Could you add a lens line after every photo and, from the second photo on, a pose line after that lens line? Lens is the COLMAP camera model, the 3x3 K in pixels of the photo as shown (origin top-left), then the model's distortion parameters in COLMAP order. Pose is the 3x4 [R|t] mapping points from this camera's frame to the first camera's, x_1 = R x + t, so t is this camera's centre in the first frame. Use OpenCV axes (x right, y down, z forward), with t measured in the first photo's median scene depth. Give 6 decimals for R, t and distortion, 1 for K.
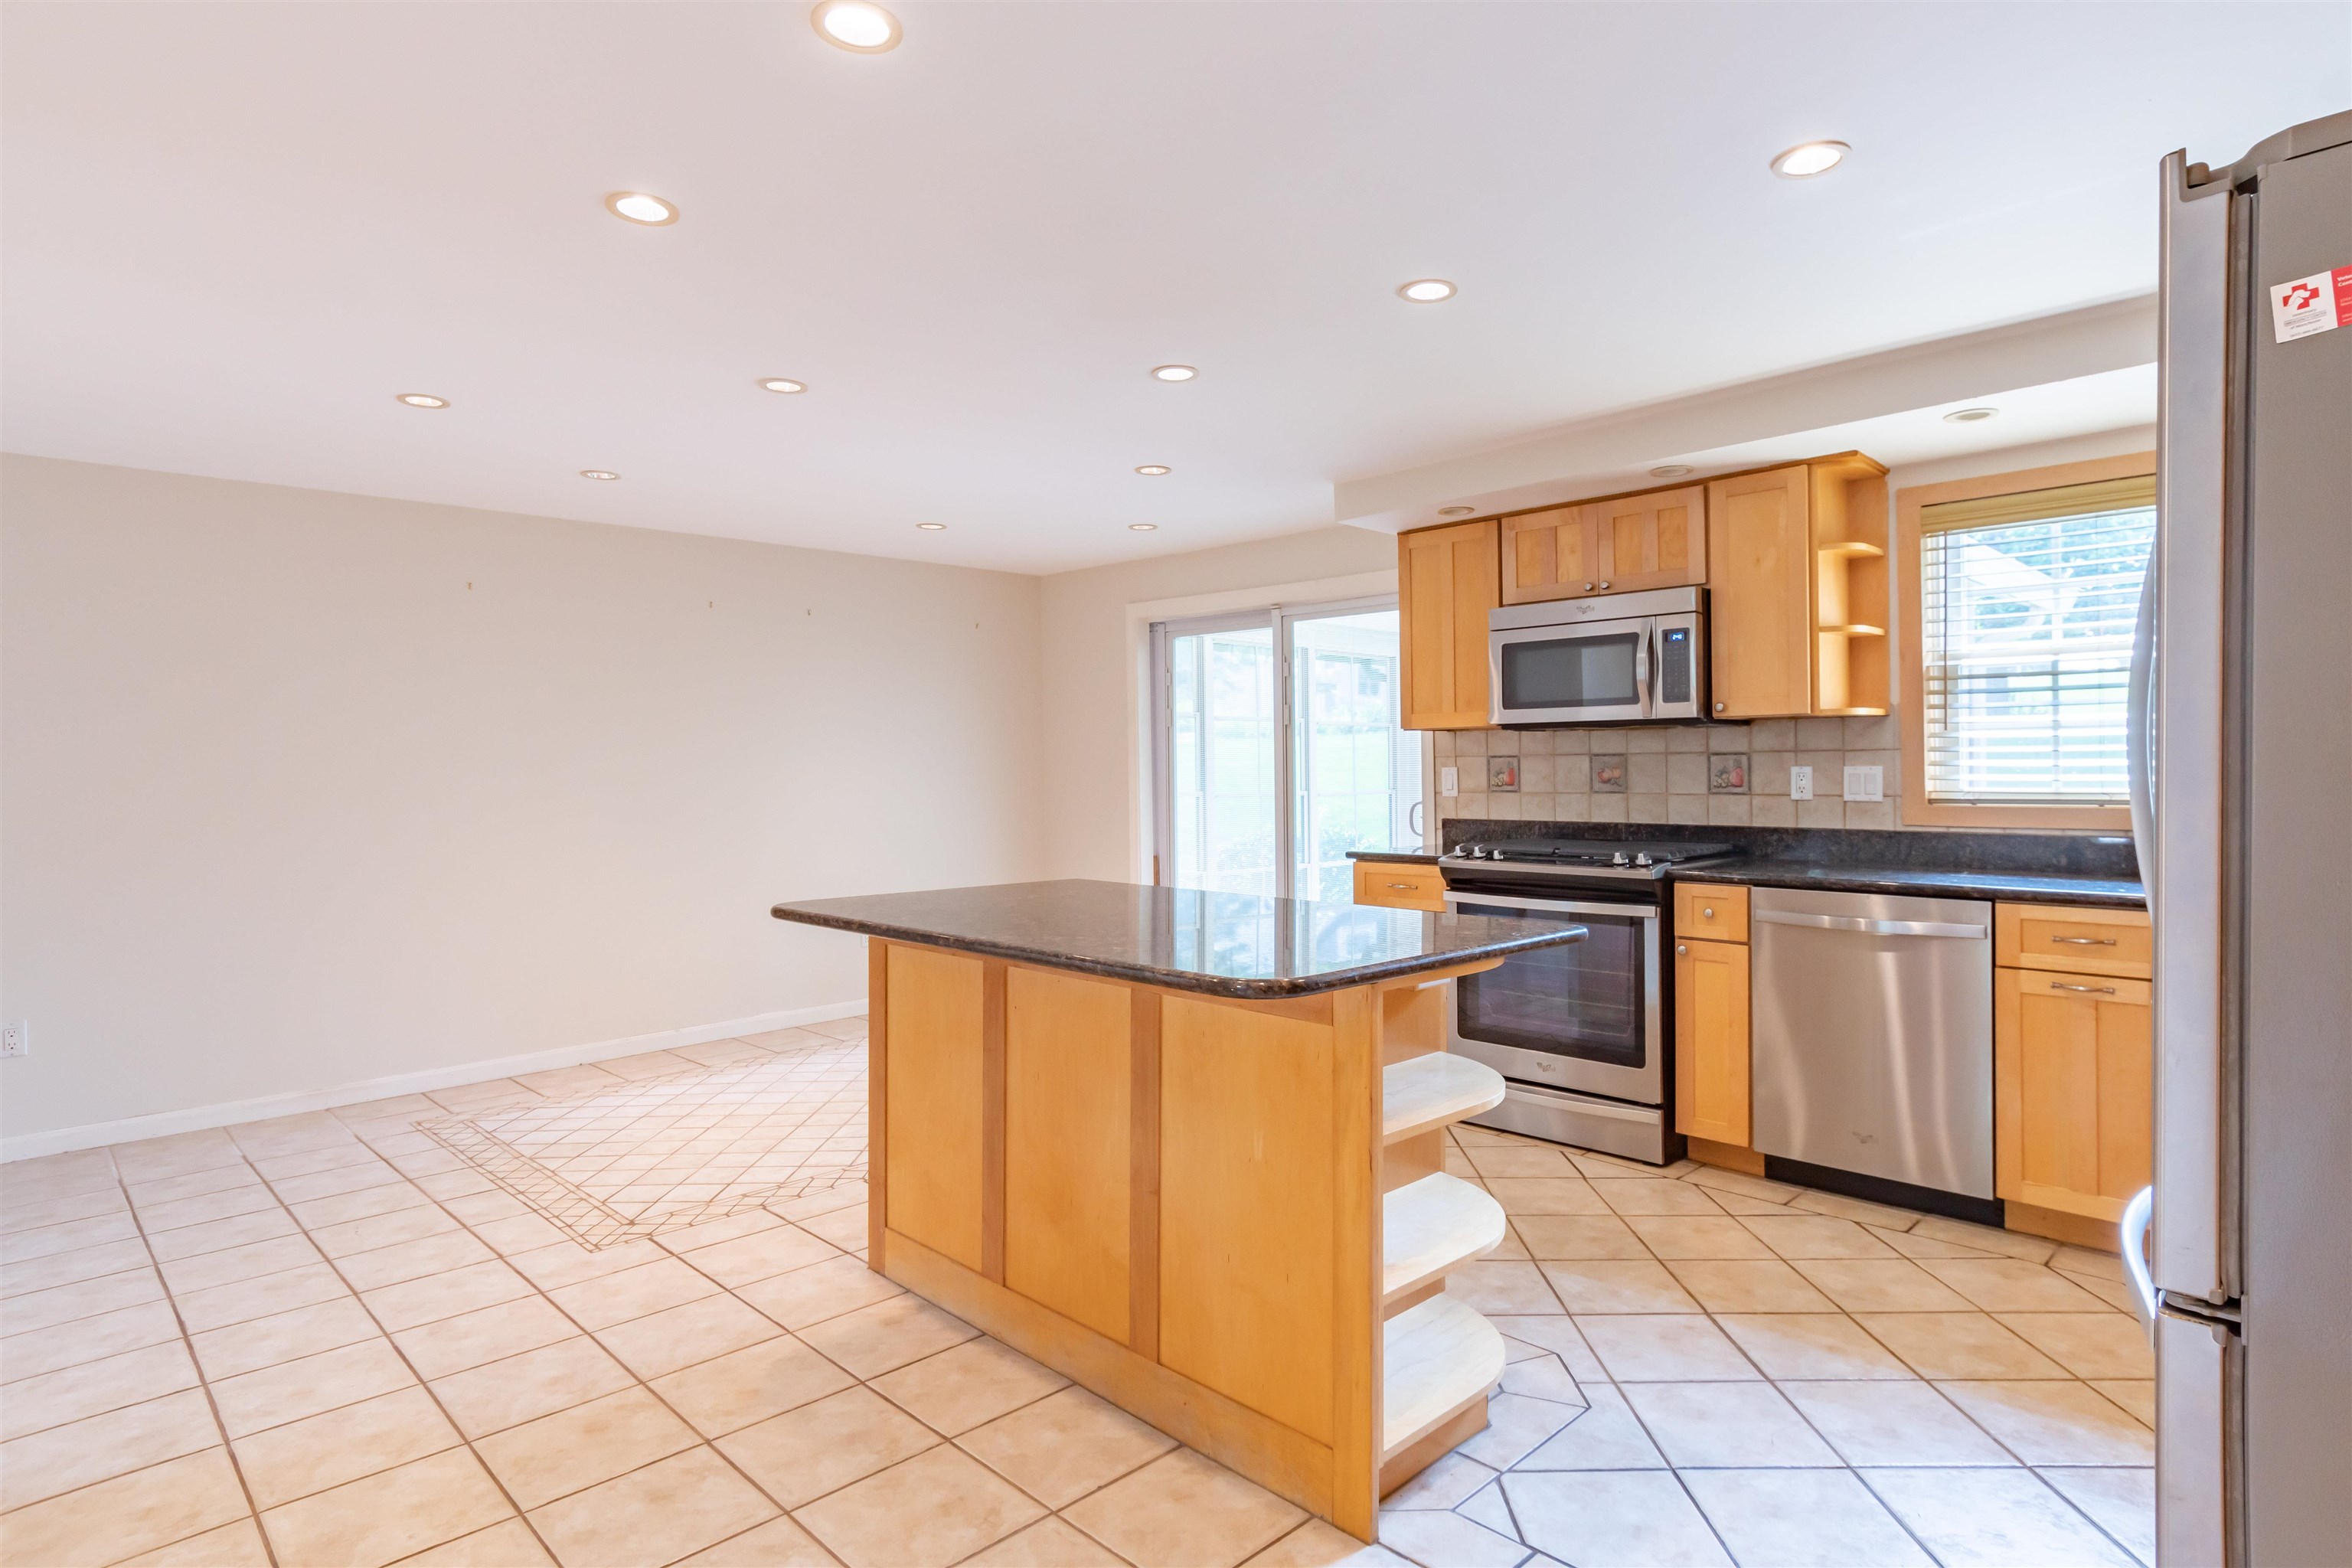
lens RADIAL K [[1215.4, 0, 1230.8], [0, 1215.4, 769.6], [0, 0, 1]] dist [-0.003895, -0.000303]
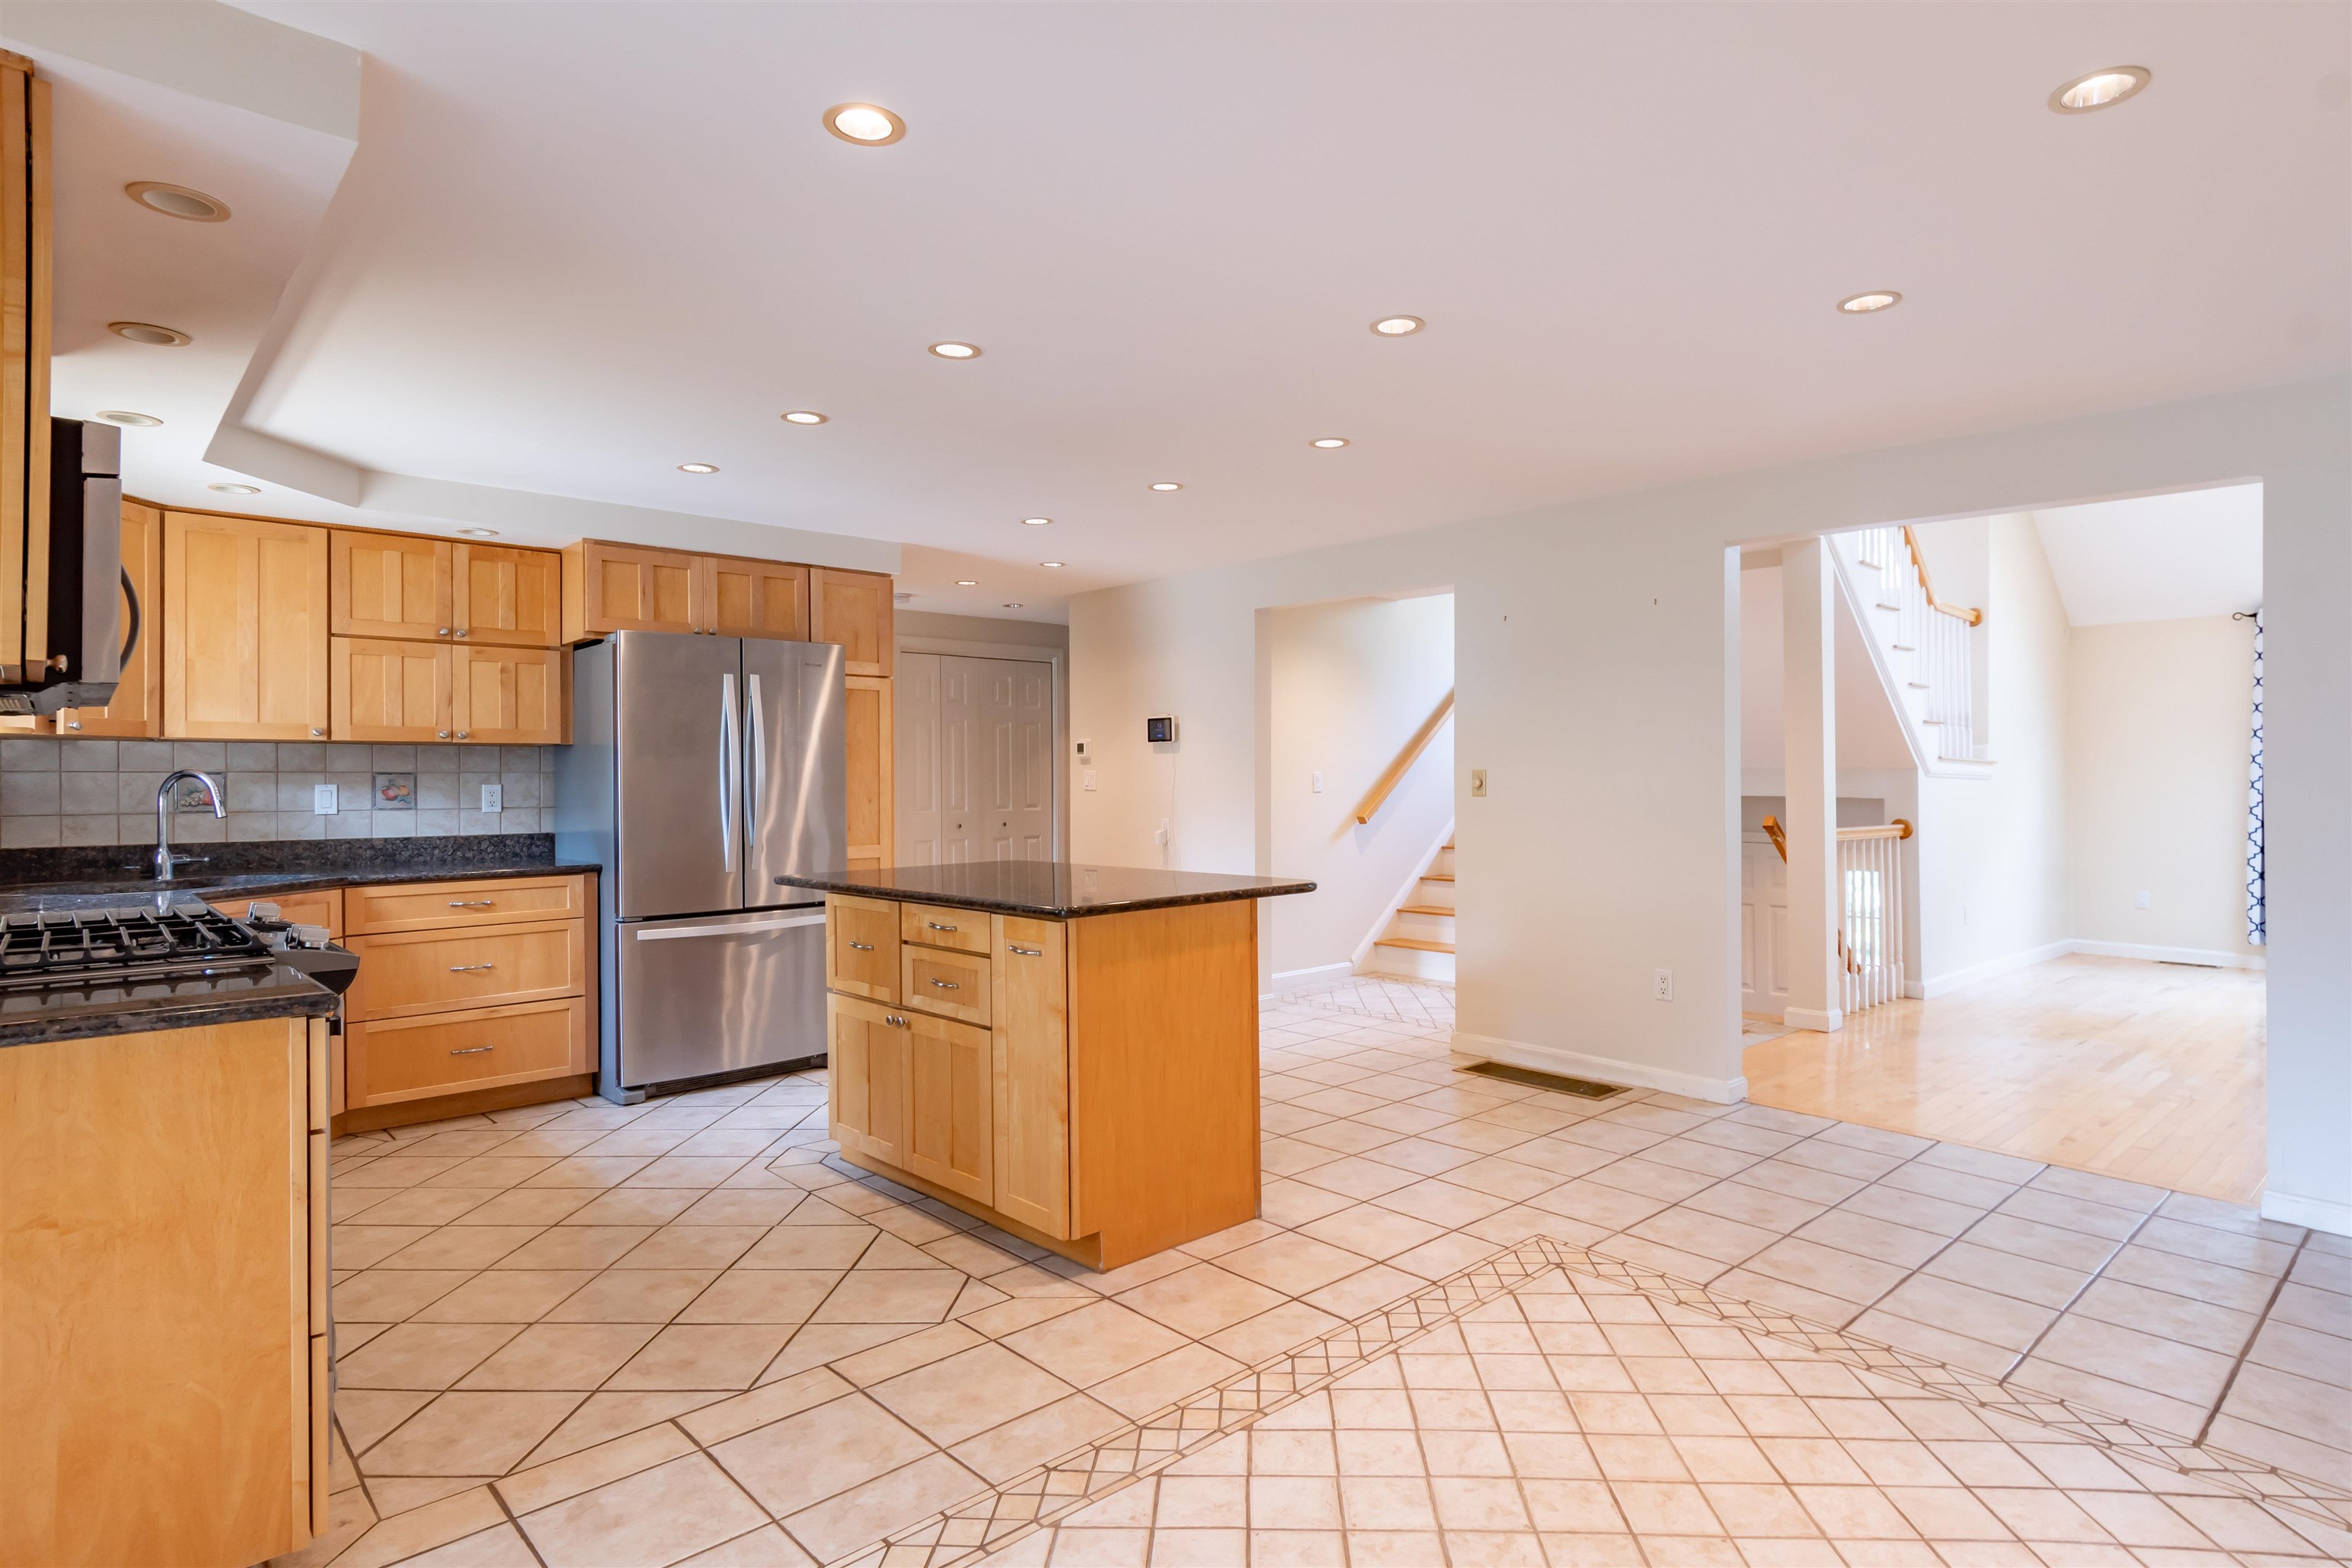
lens RADIAL K [[1259.1, 0, 1230.1], [0, 1259.1, 775.8], [0, 0, 1]] dist [0.000905, -0.008663]
pose [[-0.999122, 0.013856, 0.039549, -0.243797], [0.013731, 0.999900, -0.003433, 0.004509], [-0.039593, -0.002887, -0.999212, 1.644547]]
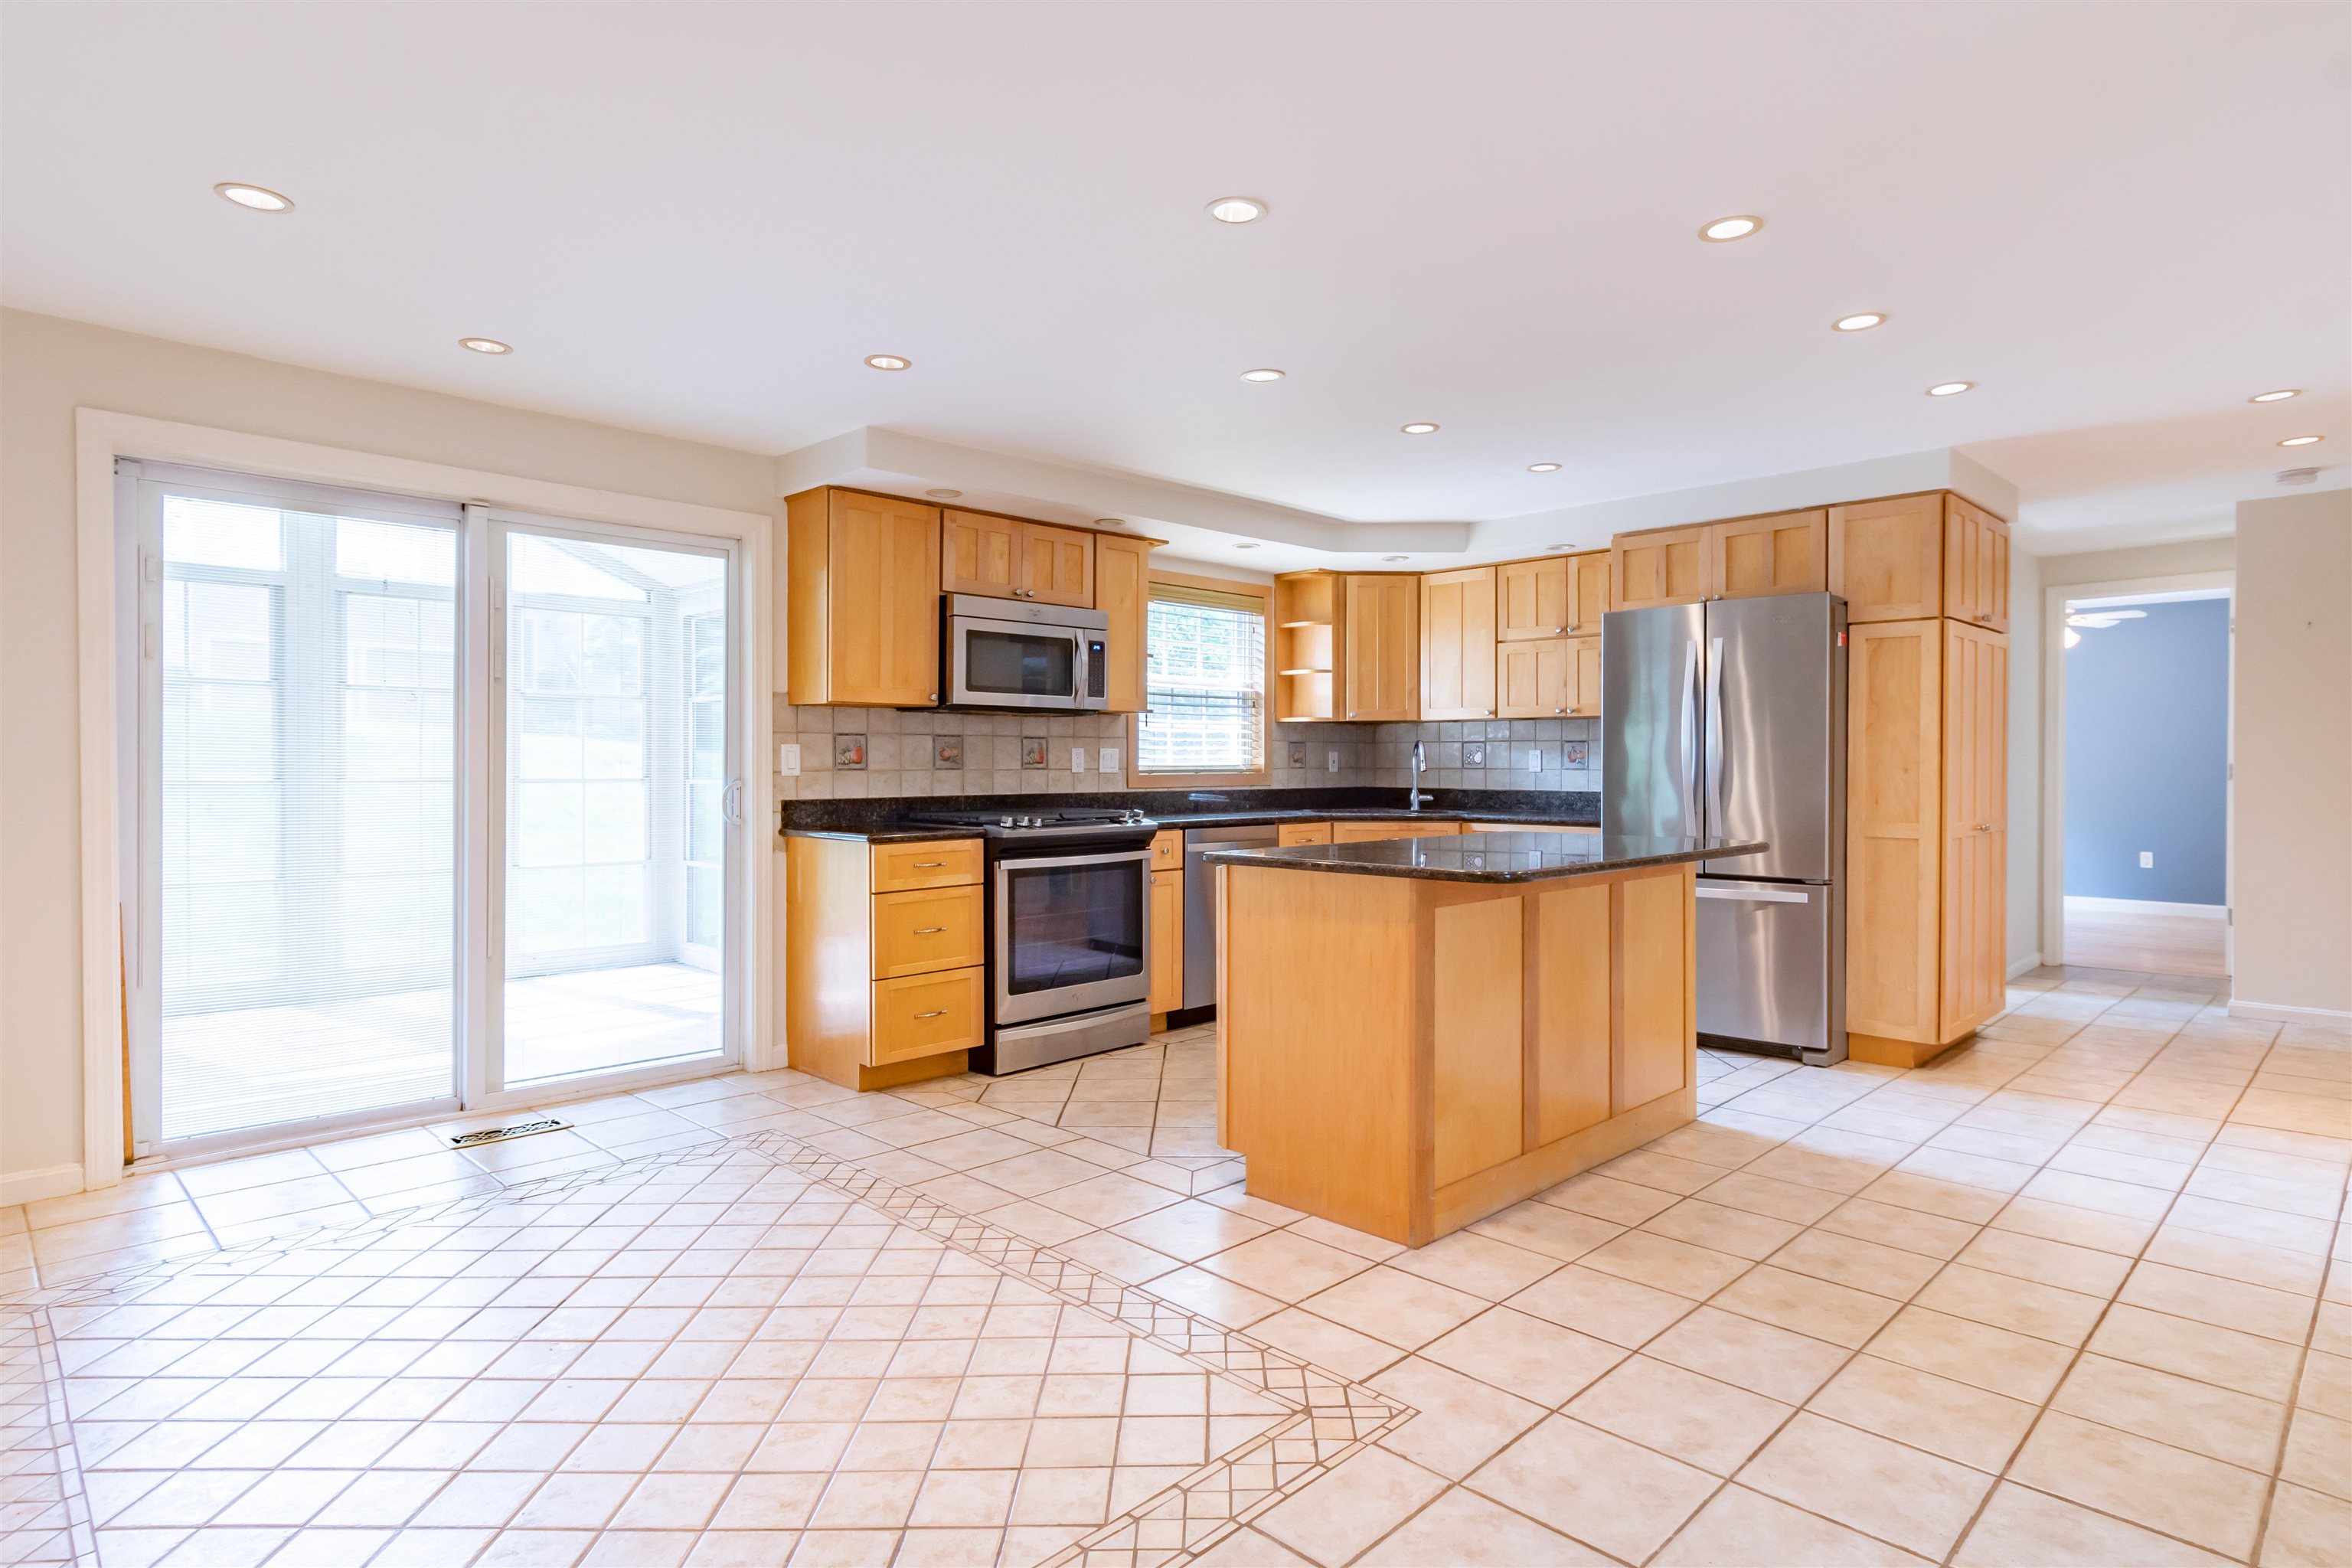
lens RADIAL K [[1252.1, 0, 1191.7], [0, 1252.1, 758.8], [0, 0, 1]] dist [0.002363, 0.000219]
pose [[0.024373, 0.009280, 0.999660, -0.985079], [0.000352, 0.999957, -0.009292, 0.023535], [-0.999703, 0.000578, 0.024369, 0.875602]]
